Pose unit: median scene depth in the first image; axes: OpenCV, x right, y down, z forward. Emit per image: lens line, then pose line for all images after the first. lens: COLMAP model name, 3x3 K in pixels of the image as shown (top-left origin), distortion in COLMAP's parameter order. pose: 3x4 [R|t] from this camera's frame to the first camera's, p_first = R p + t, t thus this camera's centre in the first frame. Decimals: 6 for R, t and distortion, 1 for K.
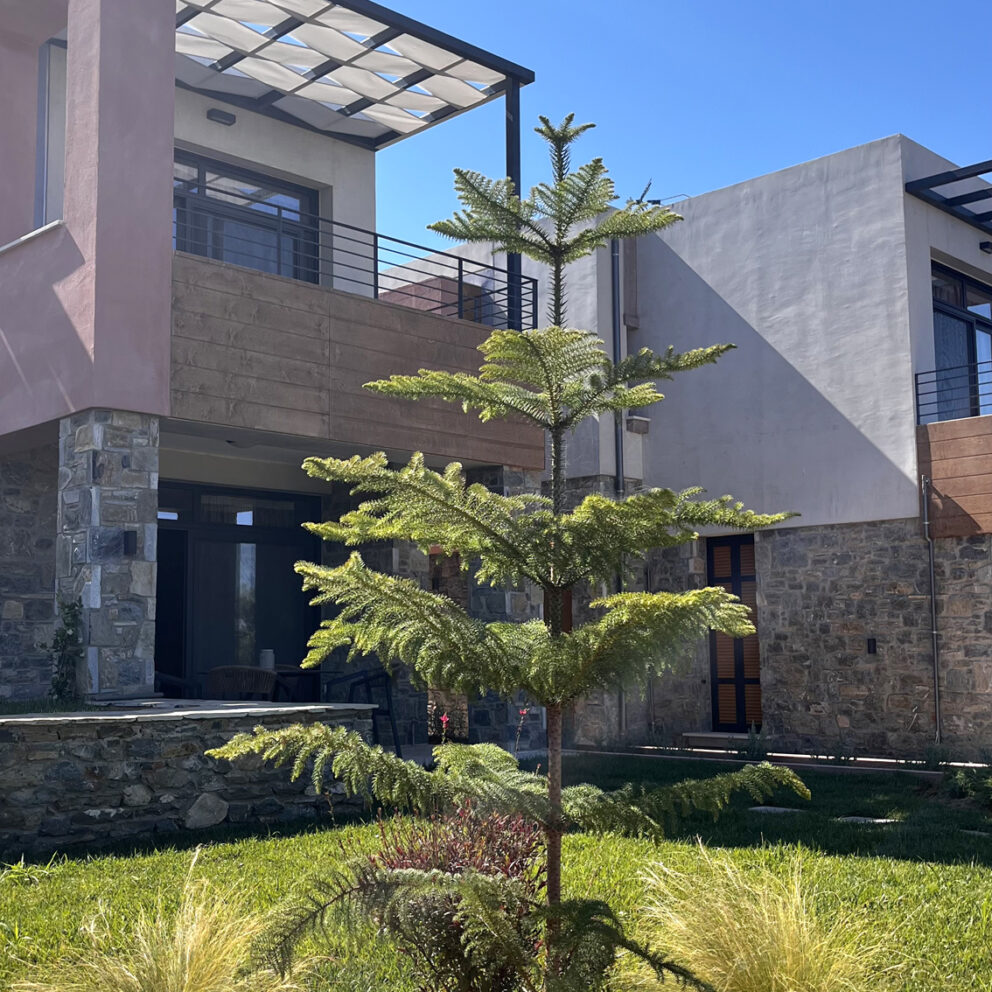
lens RADIAL K [[1301.3, 0, 479.7], [0, 1301.3, 501.9], [0, 0, 1]] dist [0.056097, -0.067564]
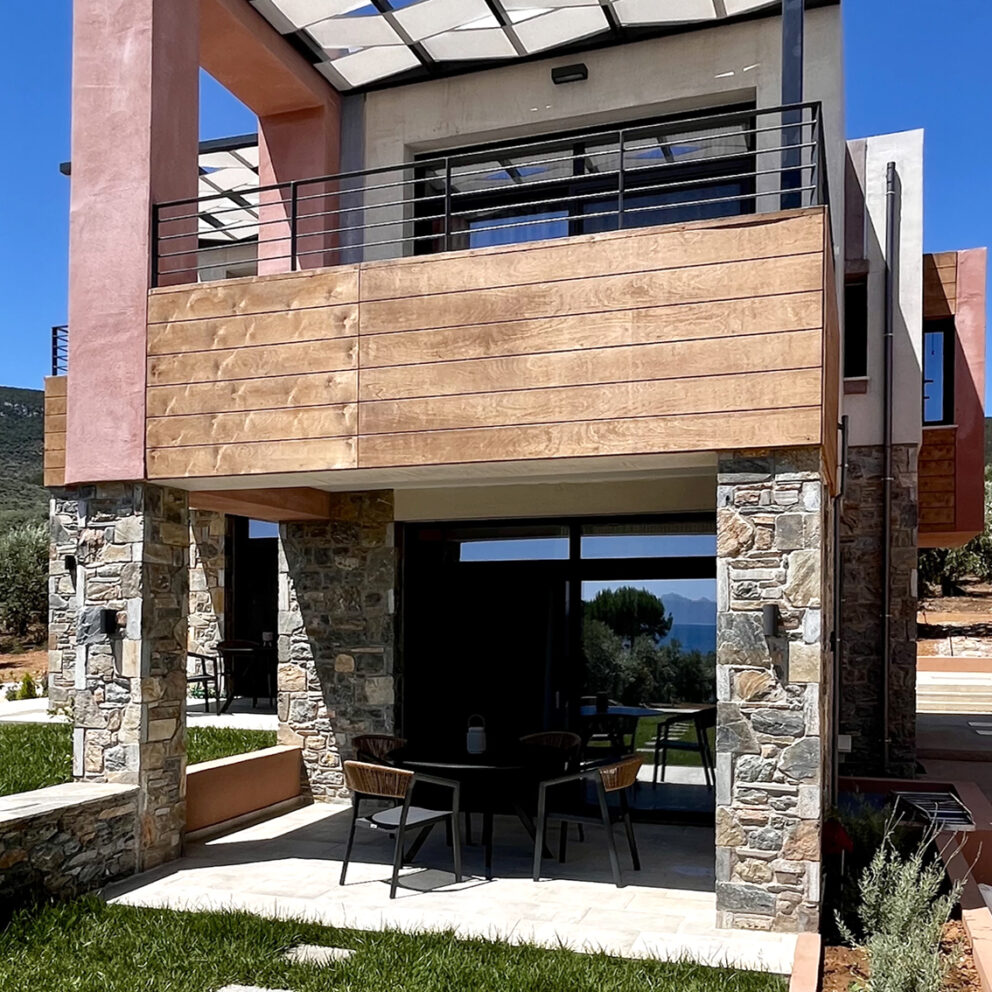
lens RADIAL K [[975.5, 0, 549.5], [0, 975.5, 617.0], [0, 0, 1]] dist [-0.010298, -0.010451]
pose [[0.464713, 0.005958, -0.885441, 0.427735], [0.102027, 0.992957, 0.060229, 0.015469], [0.879563, -0.118329, 0.460832, 0.806726]]
